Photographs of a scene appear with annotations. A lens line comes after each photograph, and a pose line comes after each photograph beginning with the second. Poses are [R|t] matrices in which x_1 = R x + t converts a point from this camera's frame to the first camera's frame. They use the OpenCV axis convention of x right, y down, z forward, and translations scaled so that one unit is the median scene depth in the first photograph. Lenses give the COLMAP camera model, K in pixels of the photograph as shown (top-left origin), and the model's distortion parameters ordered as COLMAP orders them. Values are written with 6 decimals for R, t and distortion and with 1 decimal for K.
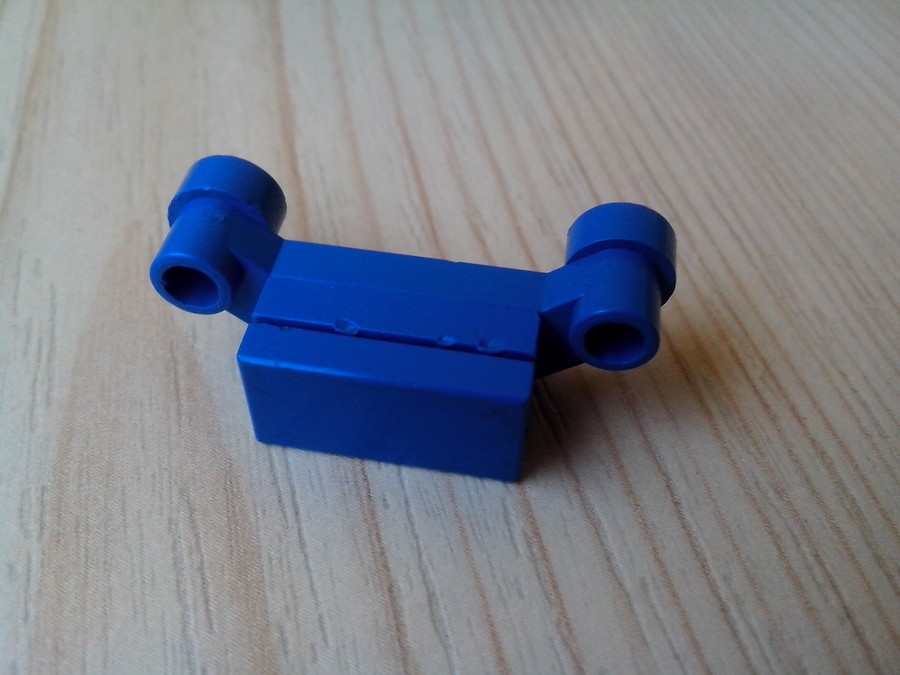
lens RADIAL K [[809.3, 0, 450.0], [0, 809.3, 337.5], [0, 0, 1]] dist [0.072555, -0.217239]
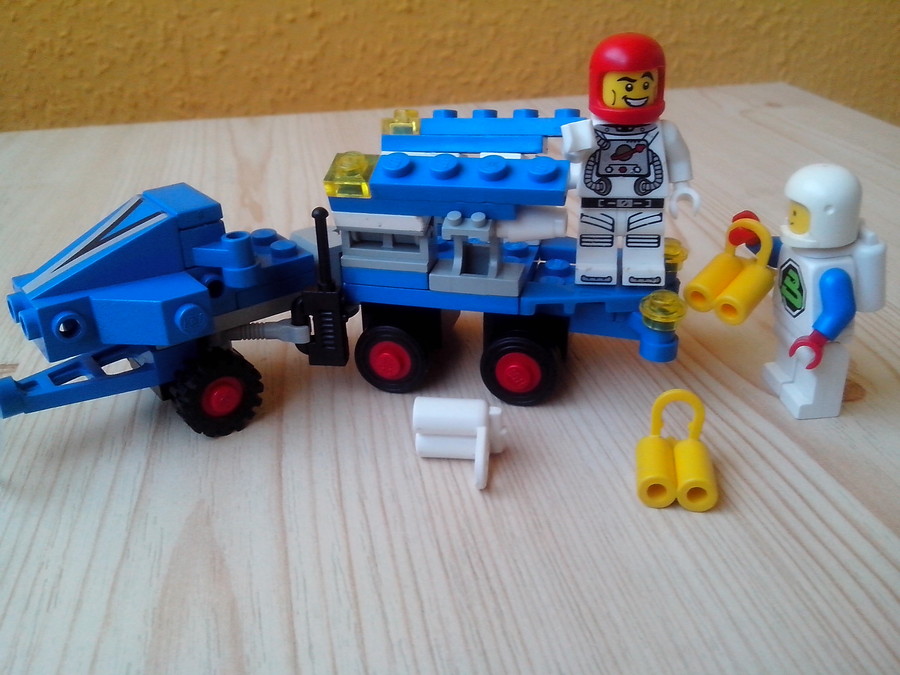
lens RADIAL K [[809.3, 0, 450.0], [0, 809.3, 337.5], [0, 0, 1]] dist [0.072555, -0.217239]
pose [[0.998628, -0.026539, -0.045144, 0.474367], [0.007907, 0.928604, -0.370988, 0.334146], [0.051767, 0.370122, 0.927540, -1.411645]]
